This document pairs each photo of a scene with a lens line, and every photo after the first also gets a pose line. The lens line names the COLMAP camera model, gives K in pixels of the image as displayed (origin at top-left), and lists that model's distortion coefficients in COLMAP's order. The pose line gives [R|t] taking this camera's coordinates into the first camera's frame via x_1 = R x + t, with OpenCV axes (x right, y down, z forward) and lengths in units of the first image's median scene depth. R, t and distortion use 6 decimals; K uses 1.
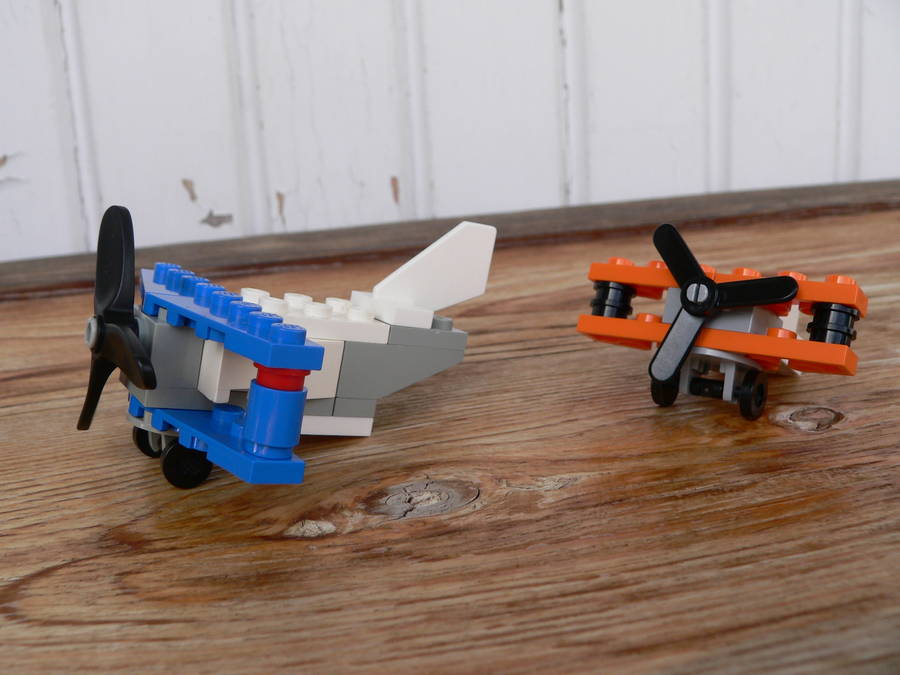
lens RADIAL K [[951.7, 0, 450.0], [0, 951.7, 337.5], [0, 0, 1]] dist [-0.190729, 0.095134]
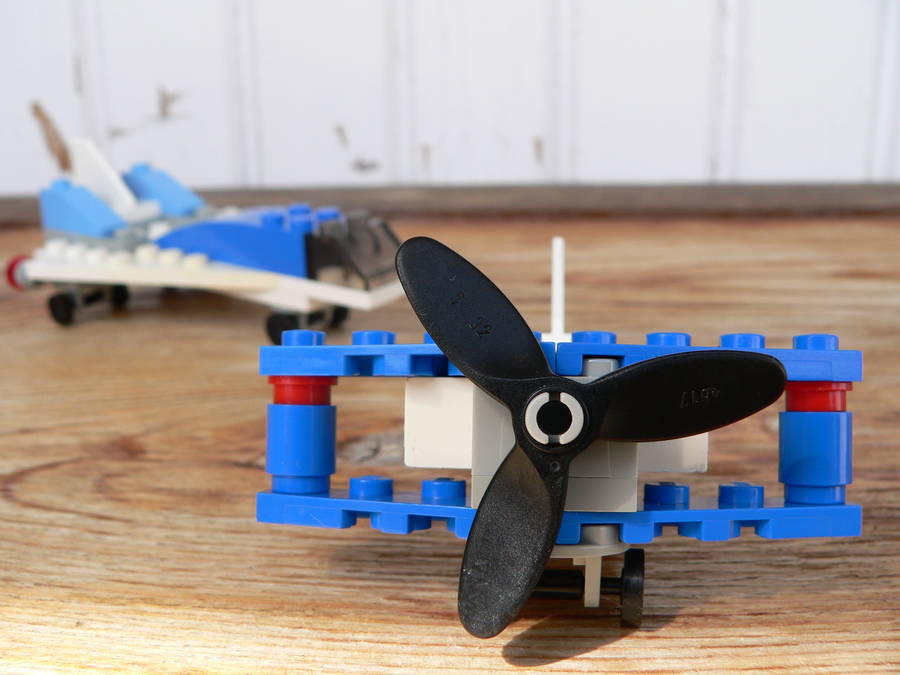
lens RADIAL K [[951.7, 0, 450.0], [0, 951.7, 337.5], [0, 0, 1]] dist [-0.190729, 0.095134]
pose [[0.964663, 0.118072, -0.235551, 0.293966], [-0.105066, 0.992201, 0.067065, -0.039476], [0.241633, -0.039947, 0.969545, -0.031418]]
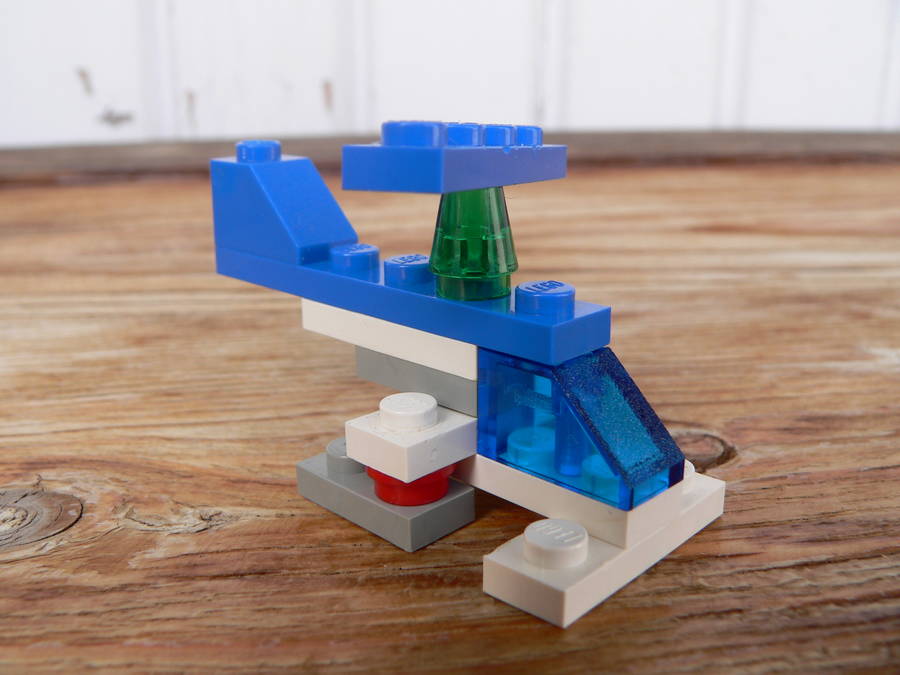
lens RADIAL K [[956.4, 0, 439.0], [0, 956.4, 332.1], [0, 0, 1]] dist [-0.196260, 0.035859]
pose [[0.992995, 0.087381, -0.079538, 0.325512], [-0.082517, 0.994627, 0.062517, -0.021618], [0.084574, -0.055516, 0.994869, 0.438450]]
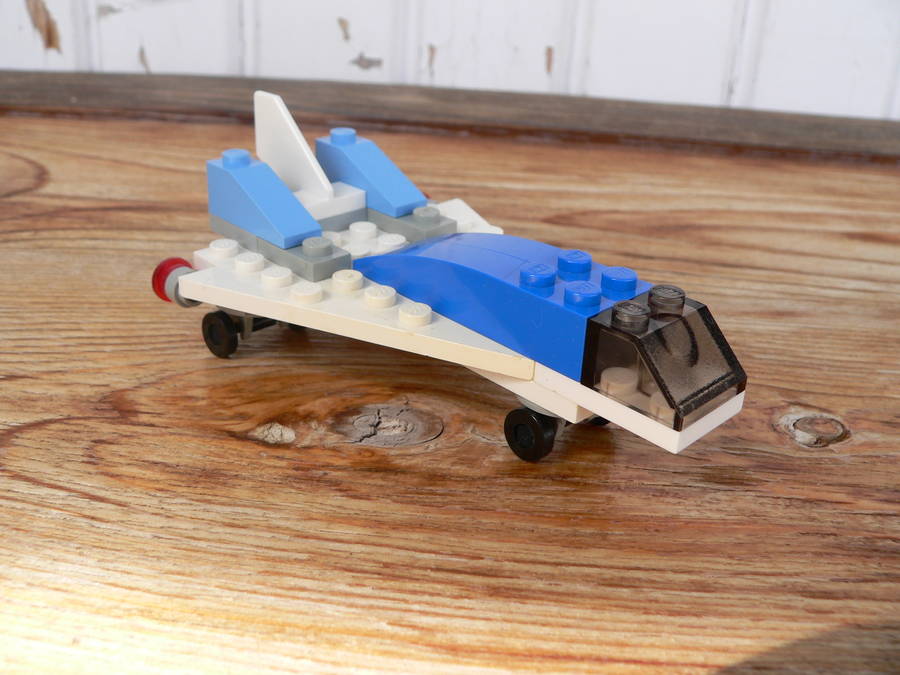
lens RADIAL K [[951.7, 0, 450.0], [0, 951.7, 337.5], [0, 0, 1]] dist [-0.190729, 0.095134]
pose [[0.958631, 0.213647, -0.188098, 0.224775], [-0.174262, 0.962982, 0.205665, -0.160808], [0.225075, -0.164378, 0.960375, 0.018640]]
